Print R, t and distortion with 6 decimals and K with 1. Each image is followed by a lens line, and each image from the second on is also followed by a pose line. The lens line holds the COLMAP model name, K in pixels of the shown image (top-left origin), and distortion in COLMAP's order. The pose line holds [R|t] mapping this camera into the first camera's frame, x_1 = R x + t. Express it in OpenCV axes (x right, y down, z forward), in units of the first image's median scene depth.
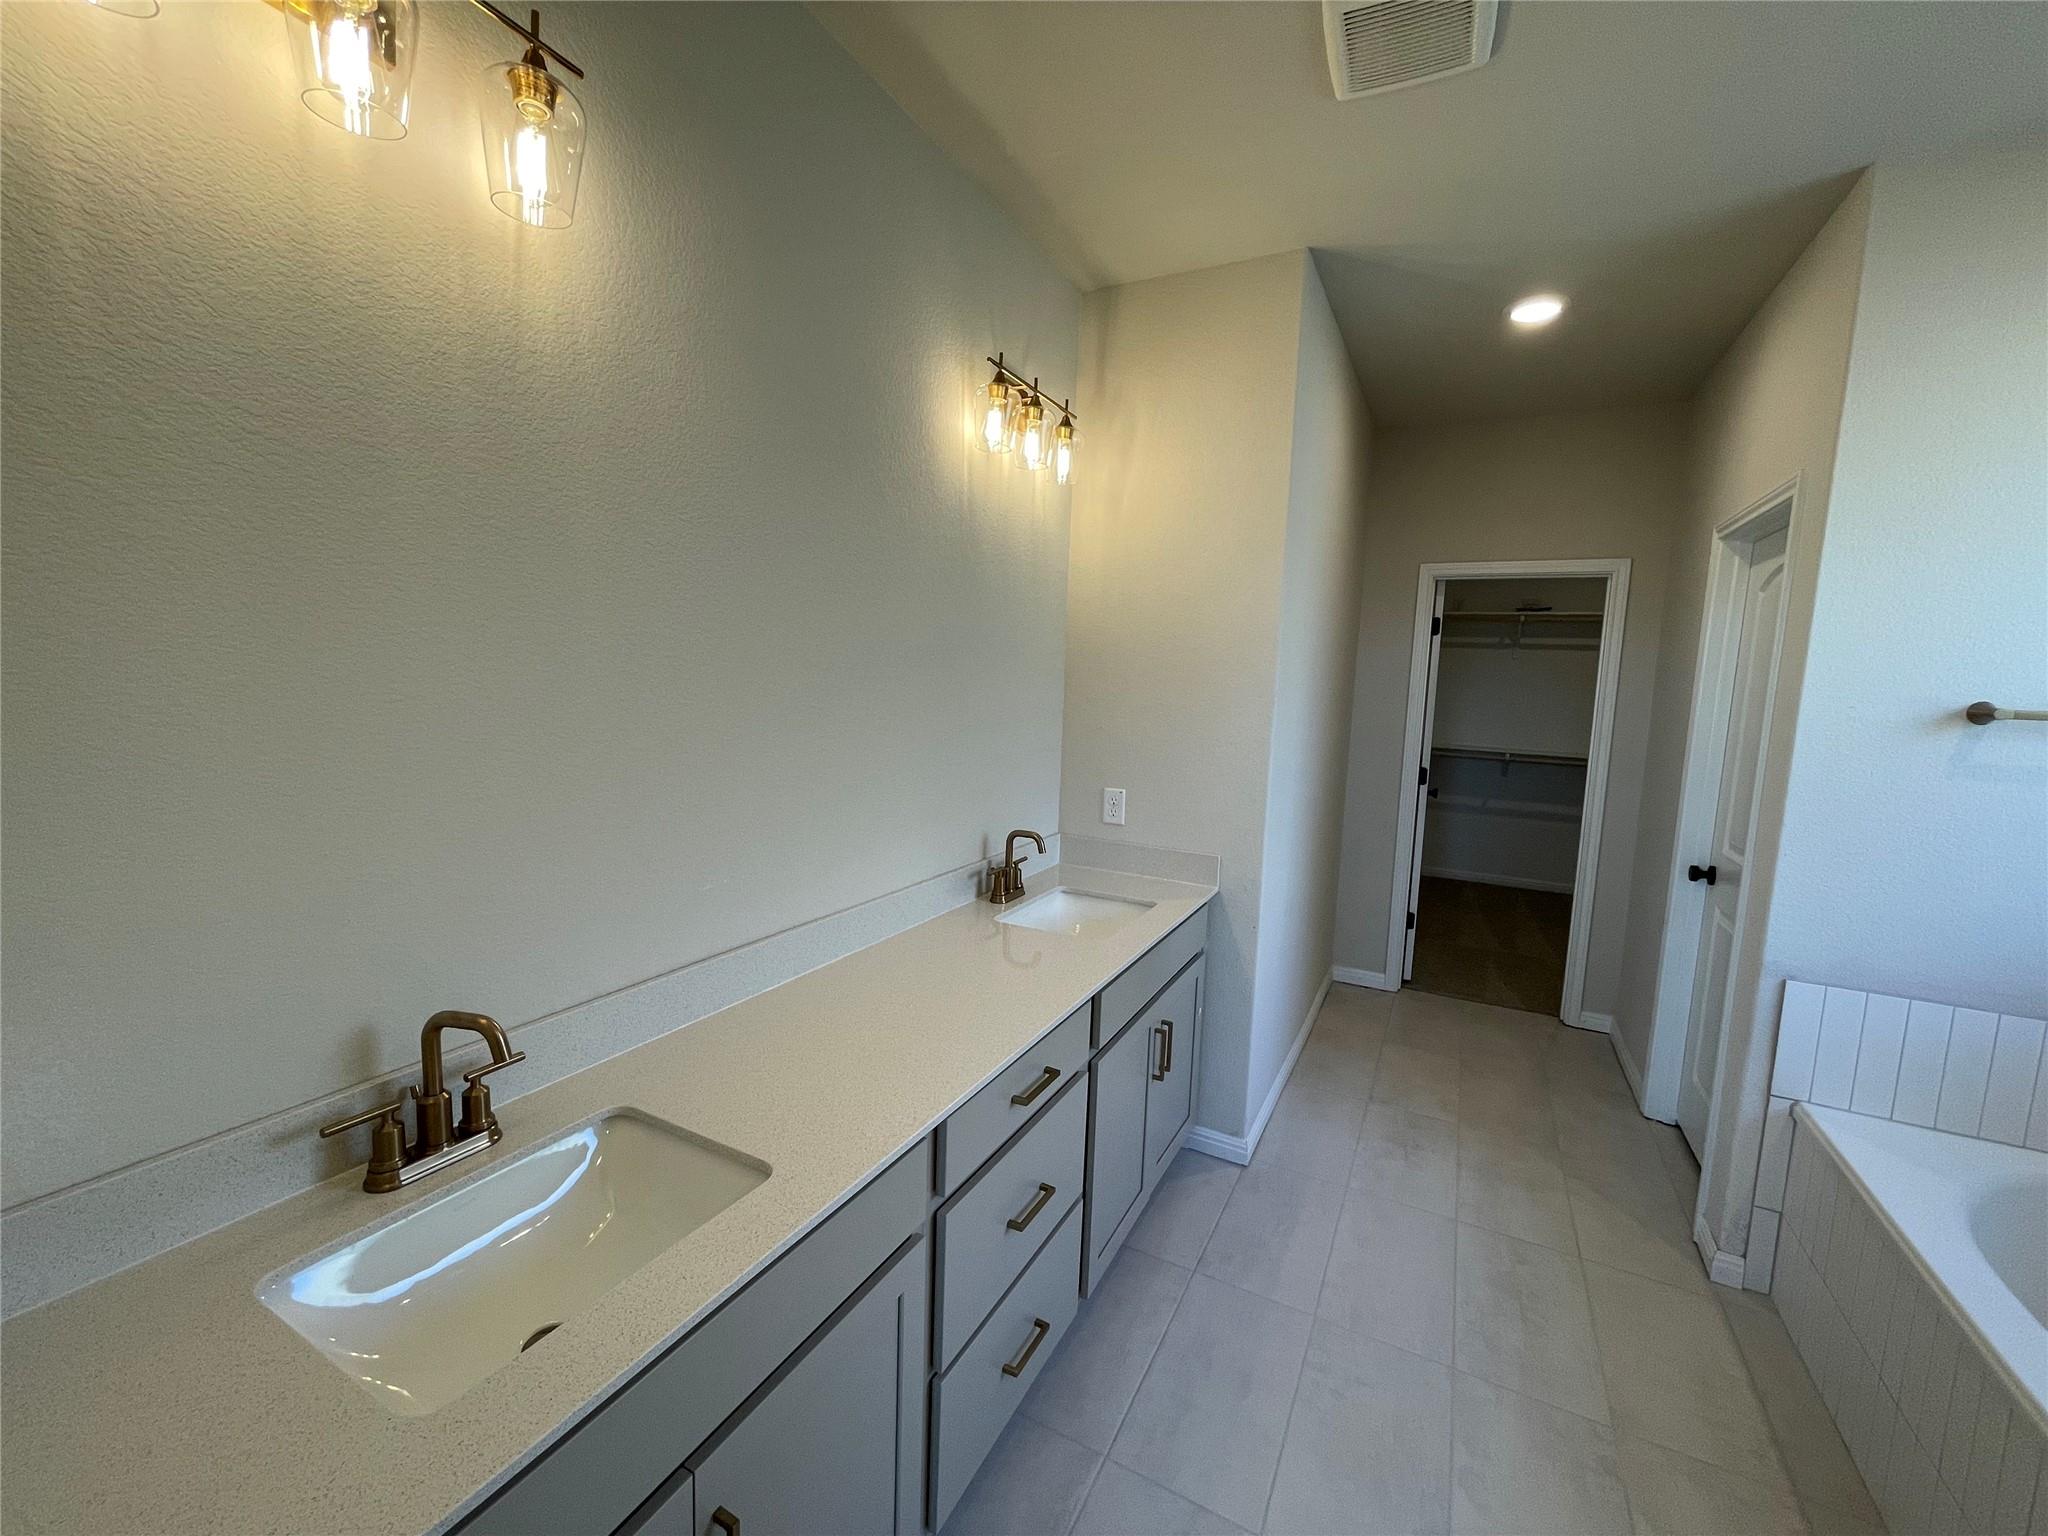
lens RADIAL K [[830.5, 0, 1015.5], [0, 830.5, 760.5], [0, 0, 1]] dist [-0.009865, 0.000618]
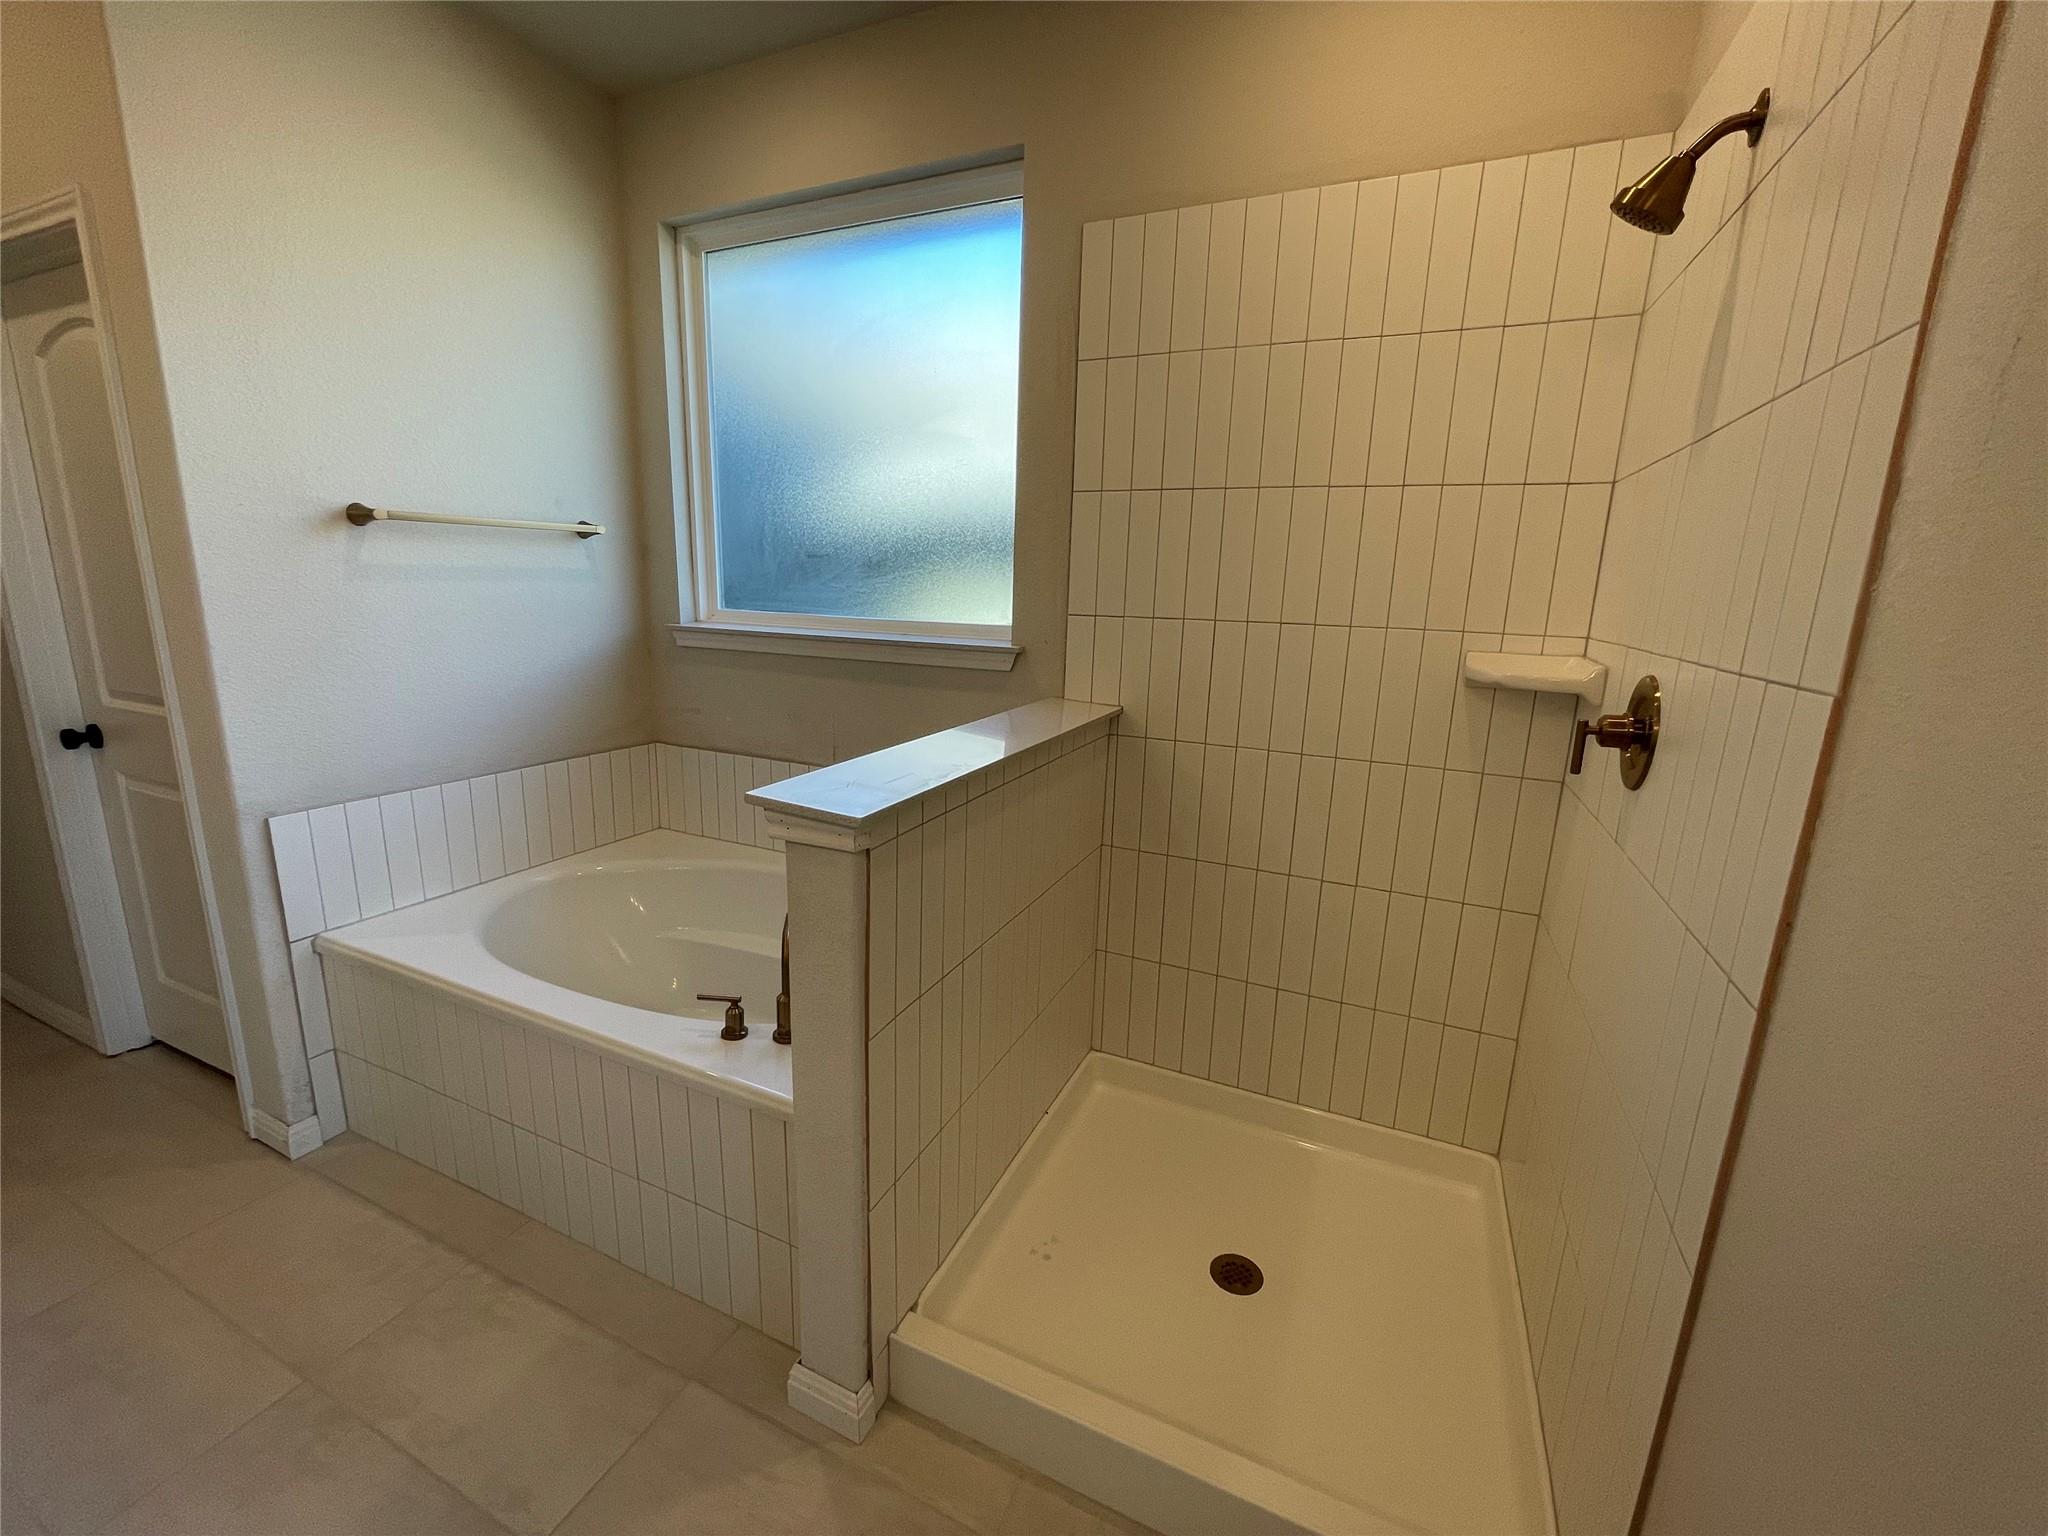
lens RADIAL K [[833.7, 0, 1018.2], [0, 833.7, 759.4], [0, 0, 1]] dist [-0.001163, 0.000205]
pose [[-0.068336, -0.248594, 0.966194, 0.011514], [0.076639, 0.964288, 0.253524, 0.031943], [-0.994714, 0.091373, -0.046844, 0.196454]]
